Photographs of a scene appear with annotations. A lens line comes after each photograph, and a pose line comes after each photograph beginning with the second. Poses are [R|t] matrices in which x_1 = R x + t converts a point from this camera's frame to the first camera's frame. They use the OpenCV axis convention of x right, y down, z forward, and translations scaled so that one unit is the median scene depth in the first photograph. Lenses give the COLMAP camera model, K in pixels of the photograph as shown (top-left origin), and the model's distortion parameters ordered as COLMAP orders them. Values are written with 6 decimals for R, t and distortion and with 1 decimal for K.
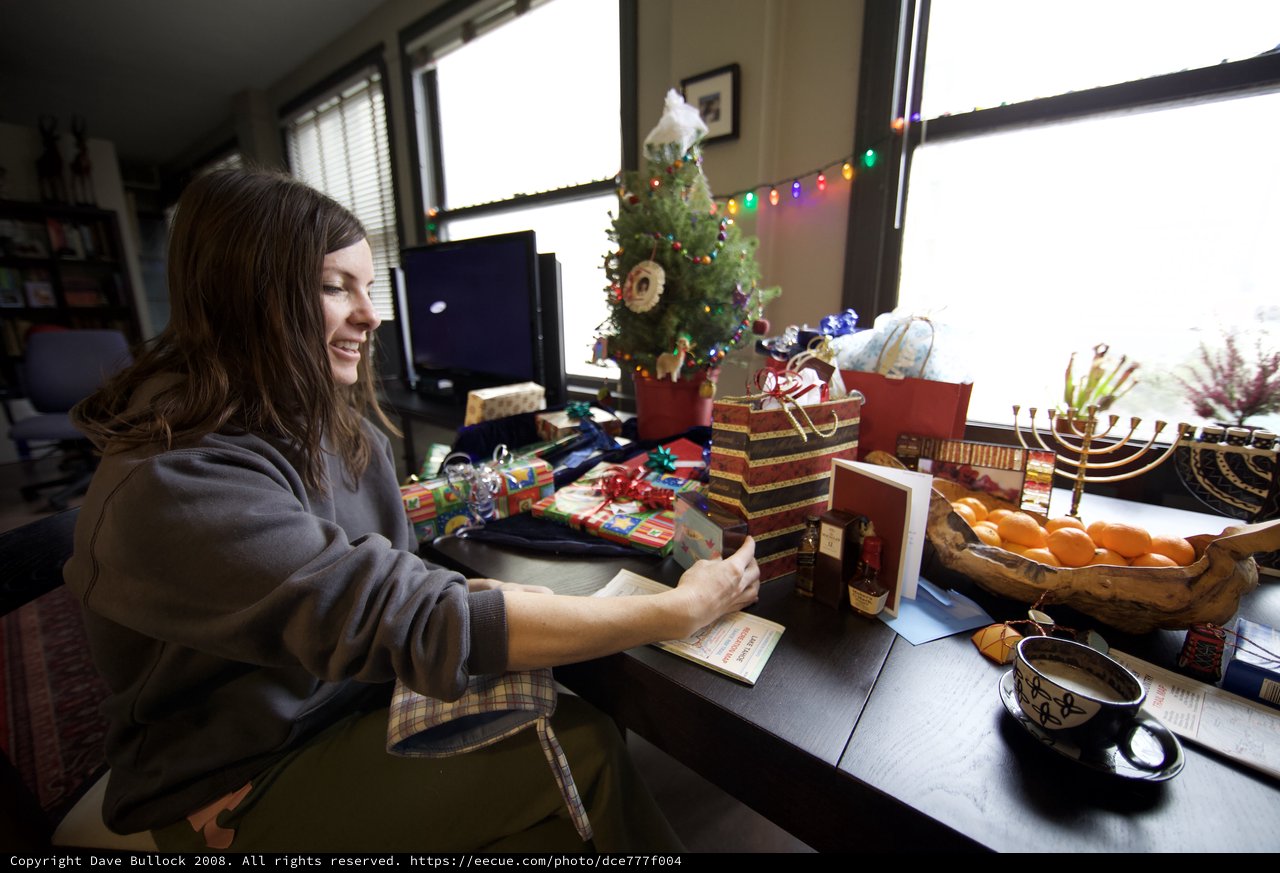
lens RADIAL K [[504.4, 0, 641.6], [0, 504.4, 421.7], [0, 0, 1]] dist [-0.016495, 0.003025]
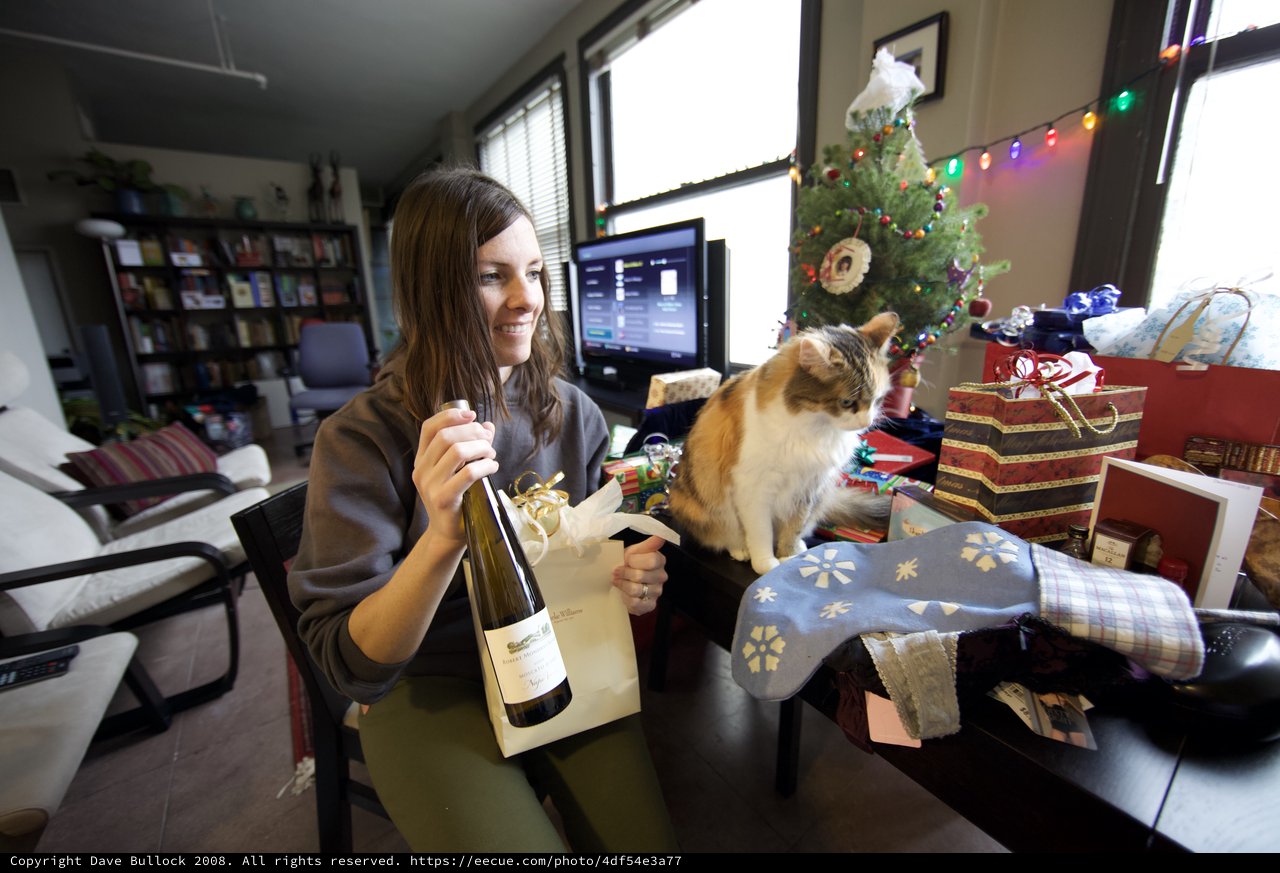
lens RADIAL K [[504.4, 0, 639.1], [0, 504.4, 420.2], [0, 0, 1]] dist [-0.016495, 0.003025]
pose [[0.960005, 0.041820, -0.276841, -0.086145], [-0.037226, 0.999068, 0.021832, 0.011284], [0.277496, -0.010654, 0.960668, -0.005656]]
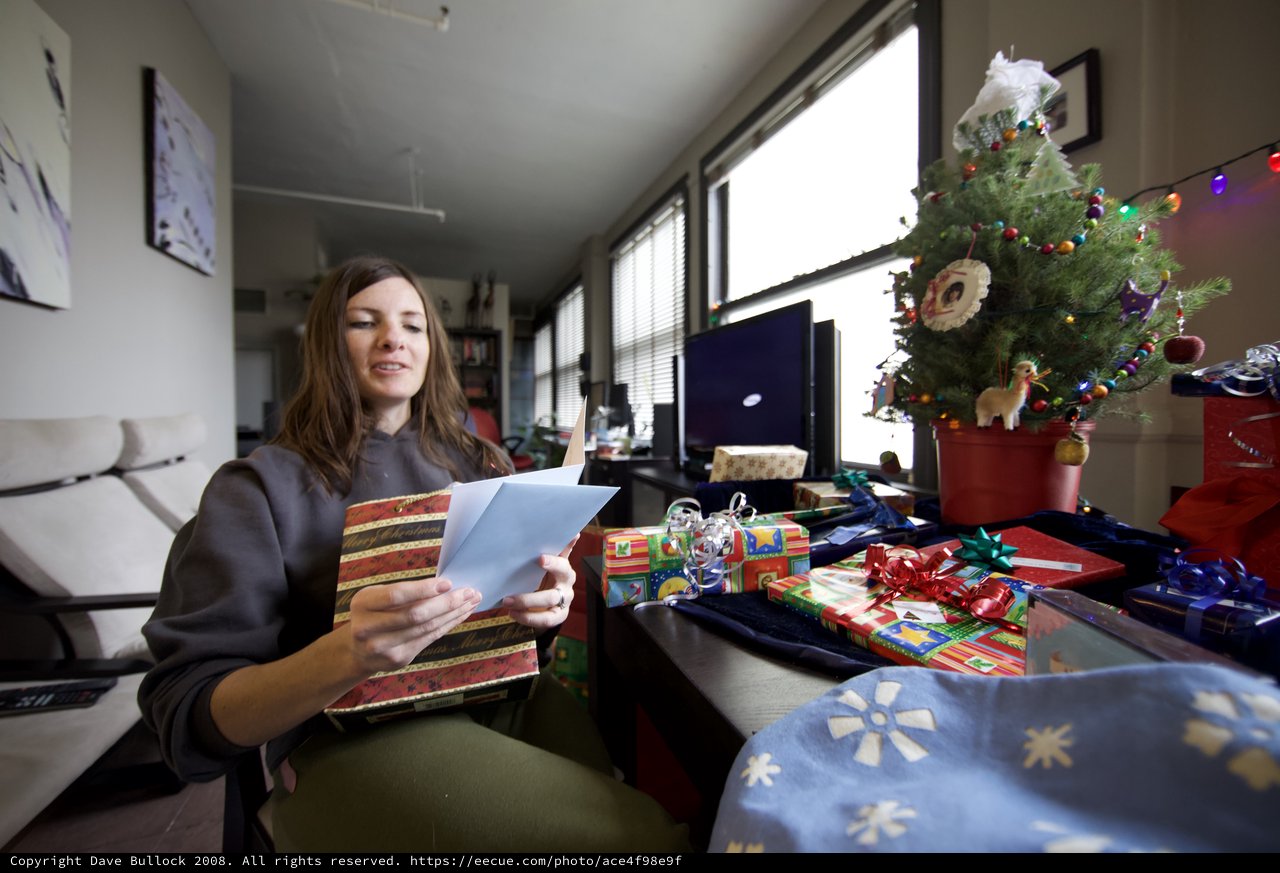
lens RADIAL K [[504.4, 0, 639.4], [0, 504.4, 421.3], [0, 0, 1]] dist [-0.016495, 0.003025]
pose [[0.857178, 0.010753, -0.514908, -0.009847], [-0.115690, 0.978251, -0.172164, 0.069391], [0.501858, 0.207145, 0.839779, 0.215207]]
